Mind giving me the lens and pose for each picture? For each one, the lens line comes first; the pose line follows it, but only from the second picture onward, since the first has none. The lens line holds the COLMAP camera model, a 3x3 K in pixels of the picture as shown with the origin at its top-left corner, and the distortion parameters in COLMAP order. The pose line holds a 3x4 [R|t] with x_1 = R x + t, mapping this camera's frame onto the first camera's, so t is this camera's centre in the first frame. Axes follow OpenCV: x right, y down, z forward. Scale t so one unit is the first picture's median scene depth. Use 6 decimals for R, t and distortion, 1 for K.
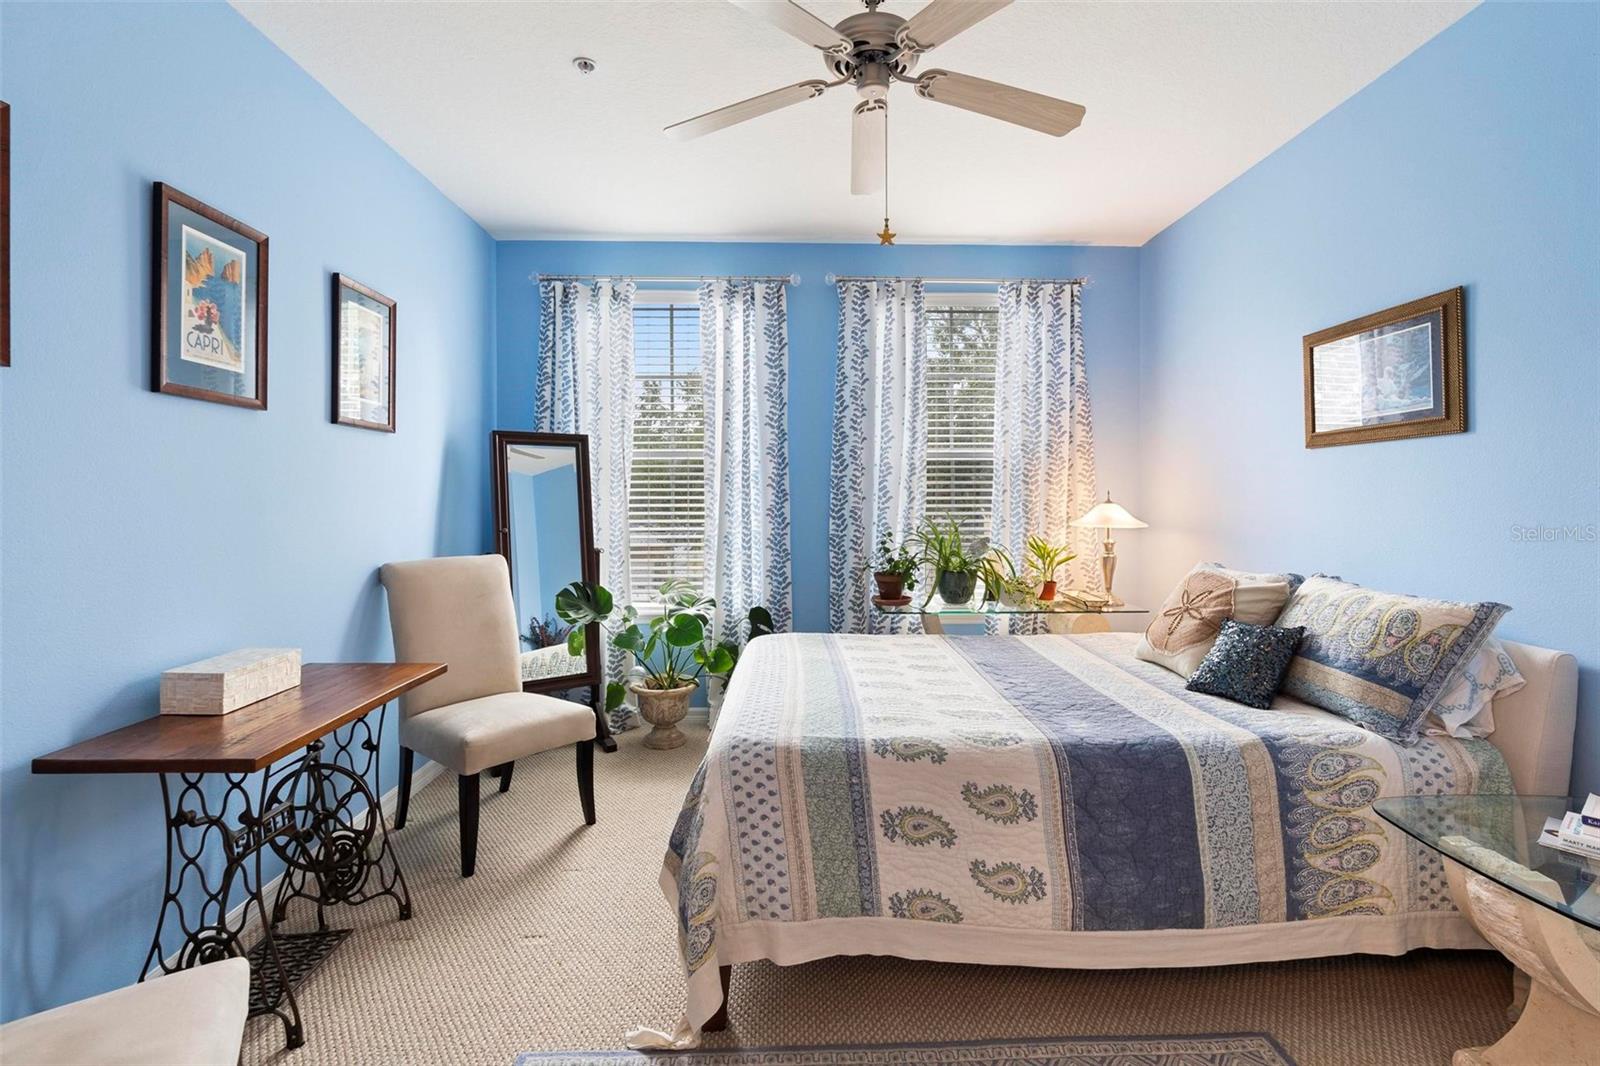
lens RADIAL K [[729.5, 0, 765.0], [0, 729.5, 493.2], [0, 0, 1]] dist [-0.008533, 0.004043]
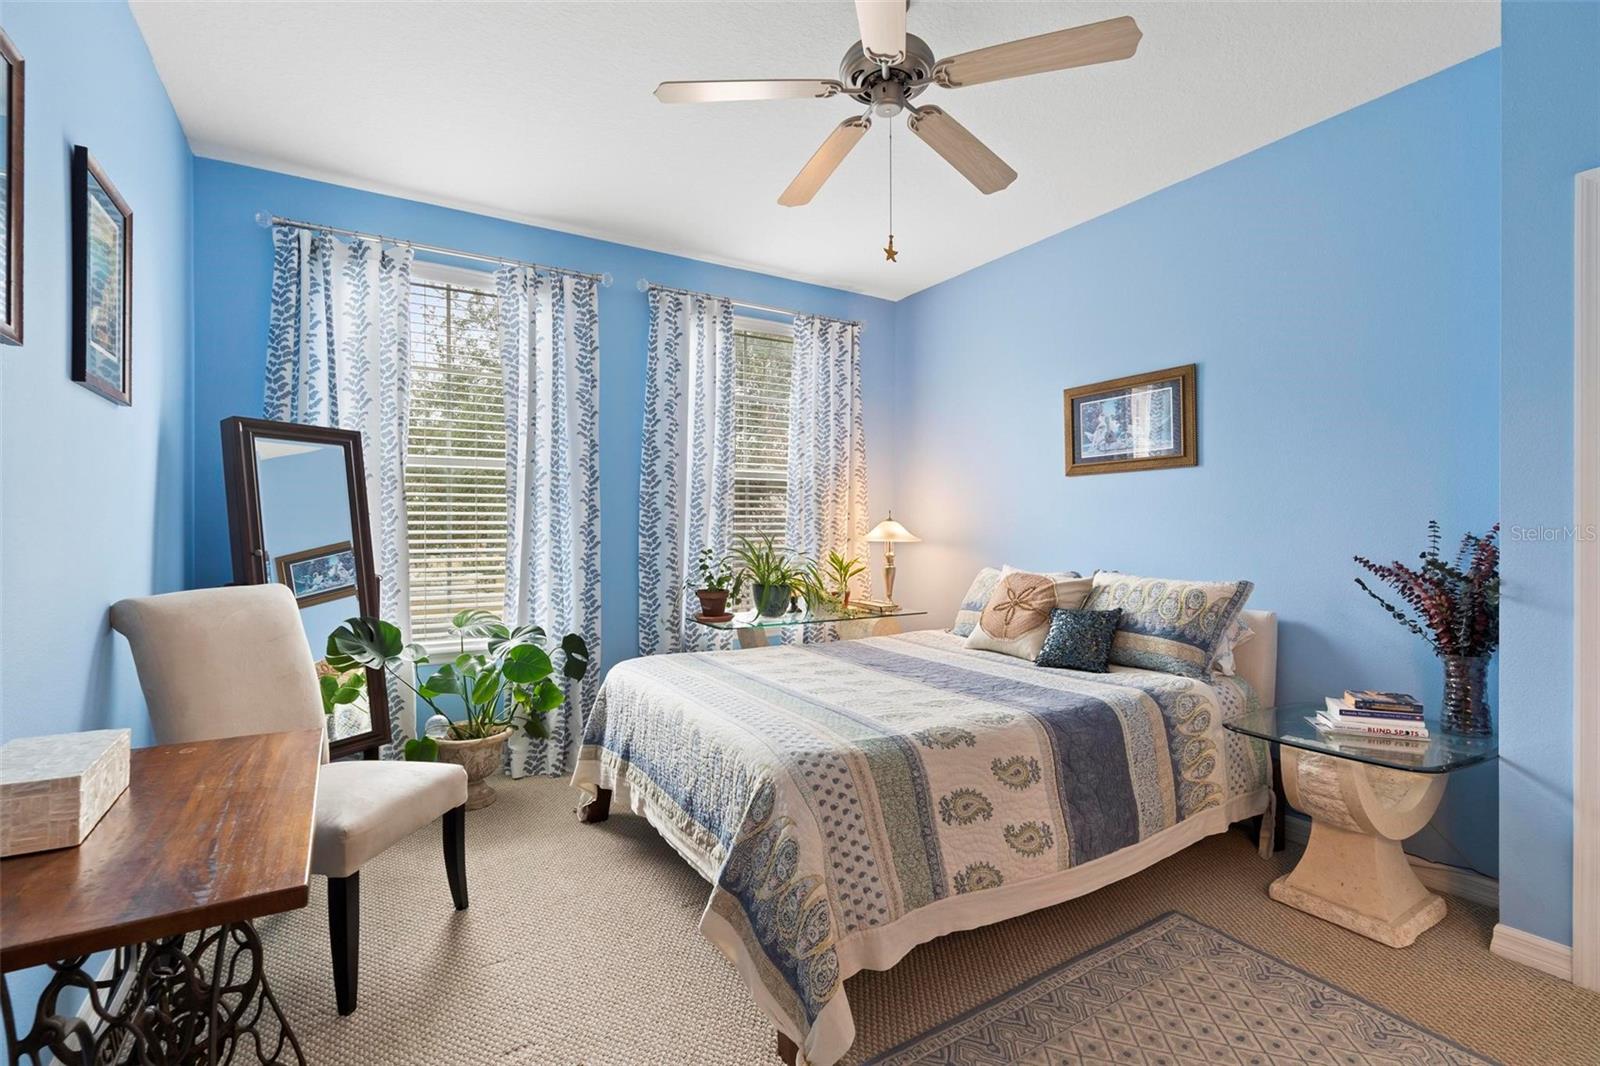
lens RADIAL K [[729.5, 0, 789.2], [0, 729.5, 523.1], [0, 0, 1]] dist [-0.008533, 0.004043]
pose [[0.865293, 0.003477, 0.501254, -0.334226], [-0.004590, 0.999989, 0.000986, 0.023030], [-0.501245, -0.003153, 0.865300, 0.119233]]
